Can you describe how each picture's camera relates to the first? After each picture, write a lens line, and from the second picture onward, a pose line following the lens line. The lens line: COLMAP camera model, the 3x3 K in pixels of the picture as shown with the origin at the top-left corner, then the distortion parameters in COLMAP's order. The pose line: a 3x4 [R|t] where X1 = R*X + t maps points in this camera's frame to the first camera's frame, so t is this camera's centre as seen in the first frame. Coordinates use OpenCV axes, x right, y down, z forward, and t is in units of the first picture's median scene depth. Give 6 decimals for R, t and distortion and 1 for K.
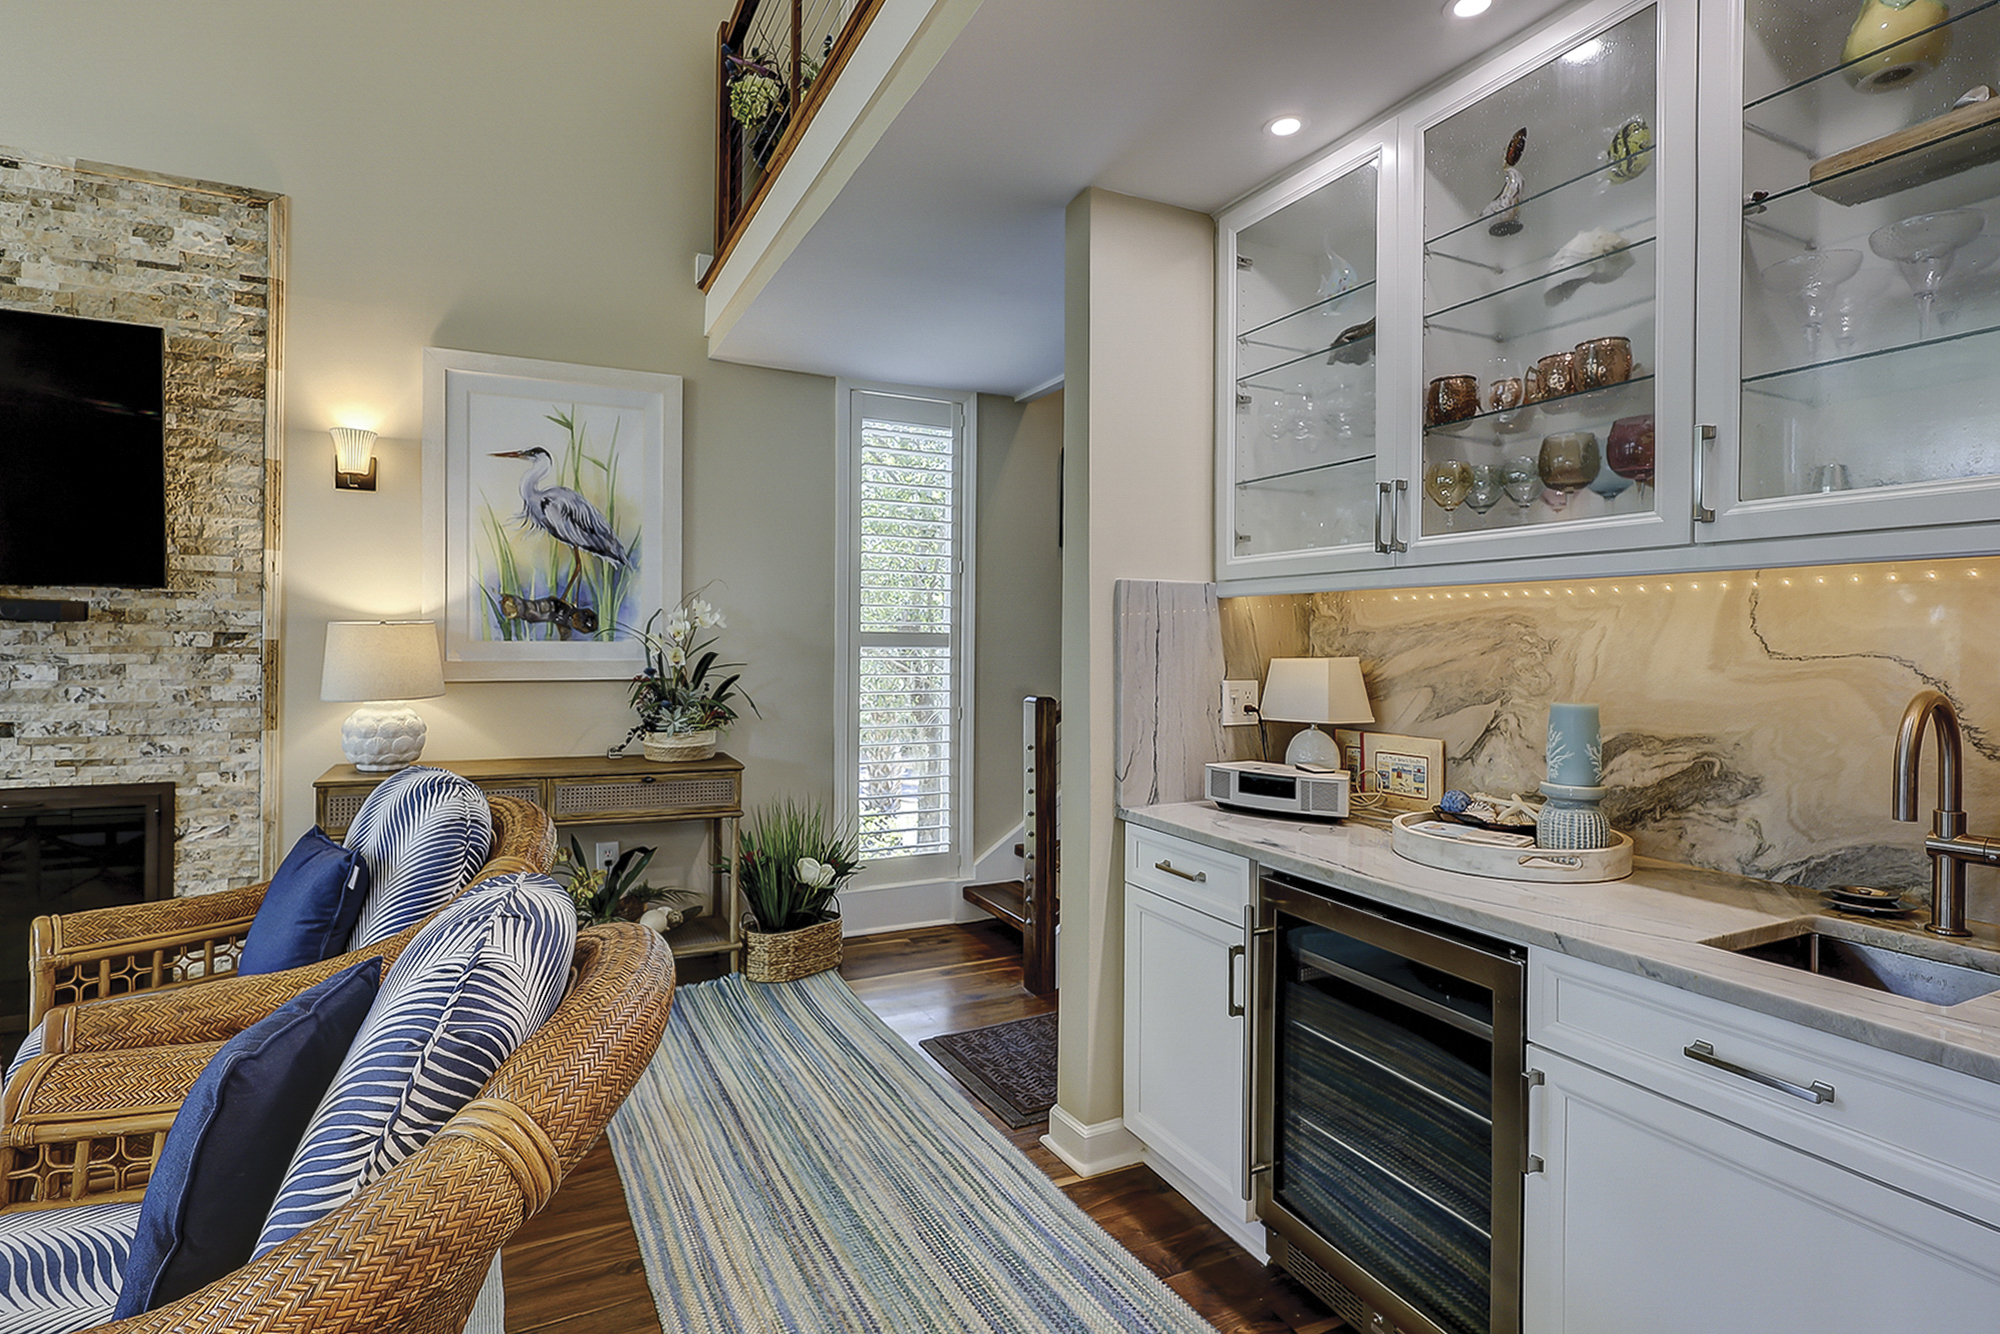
lens RADIAL K [[975.5, 0, 991.7], [0, 975.5, 646.9], [0, 0, 1]] dist [-0.002647, 0.000170]
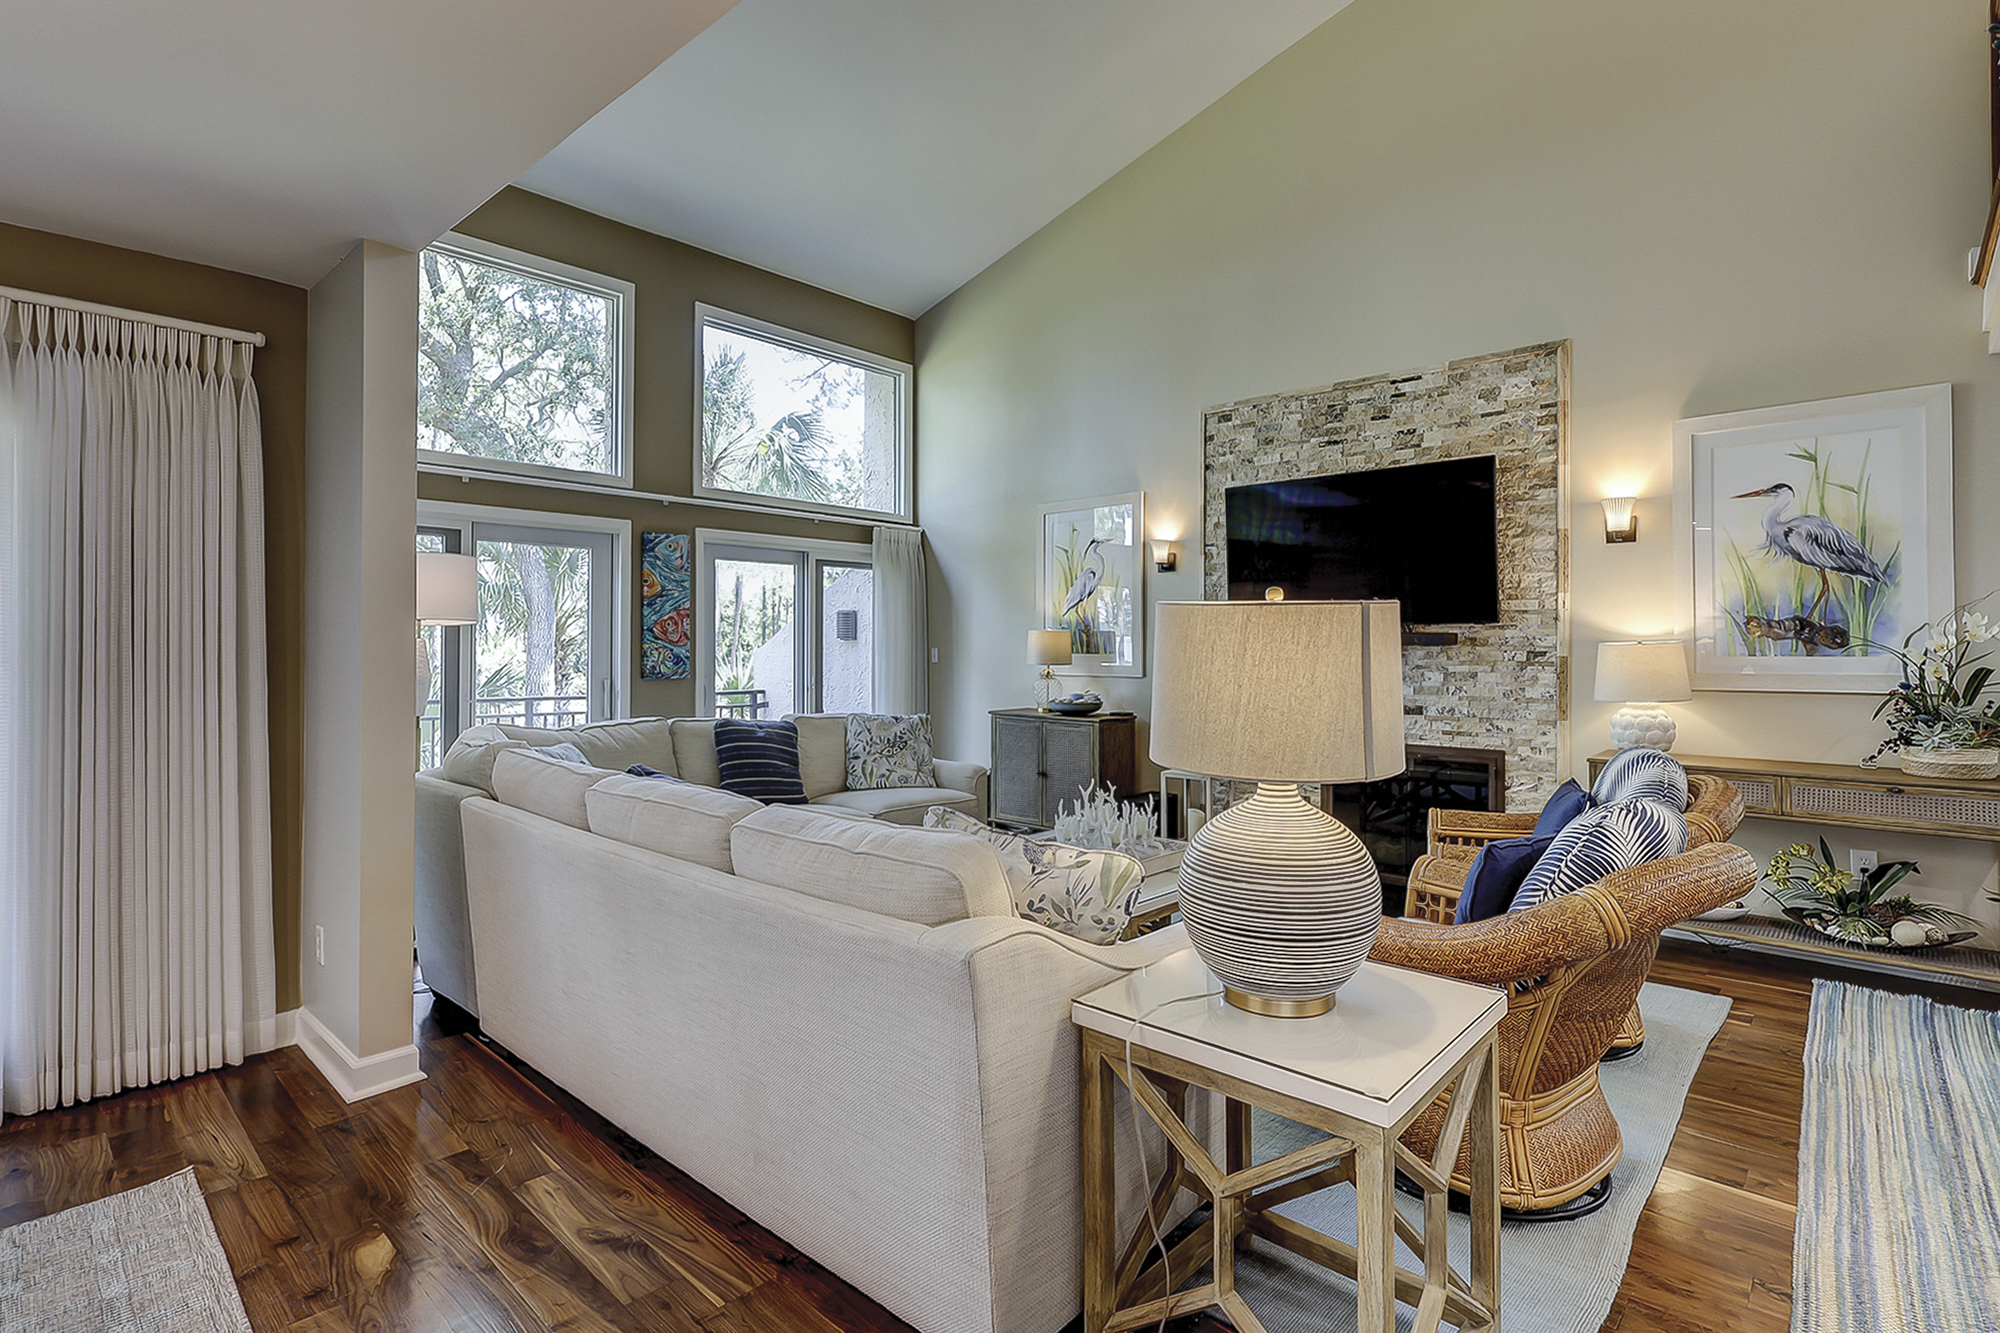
lens RADIAL K [[975.5, 0, 992.4], [0, 975.5, 642.6], [0, 0, 1]] dist [-0.002647, 0.000170]
pose [[0.353350, -0.015391, -0.935365, 0.294435], [0.000919, 0.999870, -0.016105, -0.005071], [0.935491, 0.004831, 0.353318, -0.277099]]
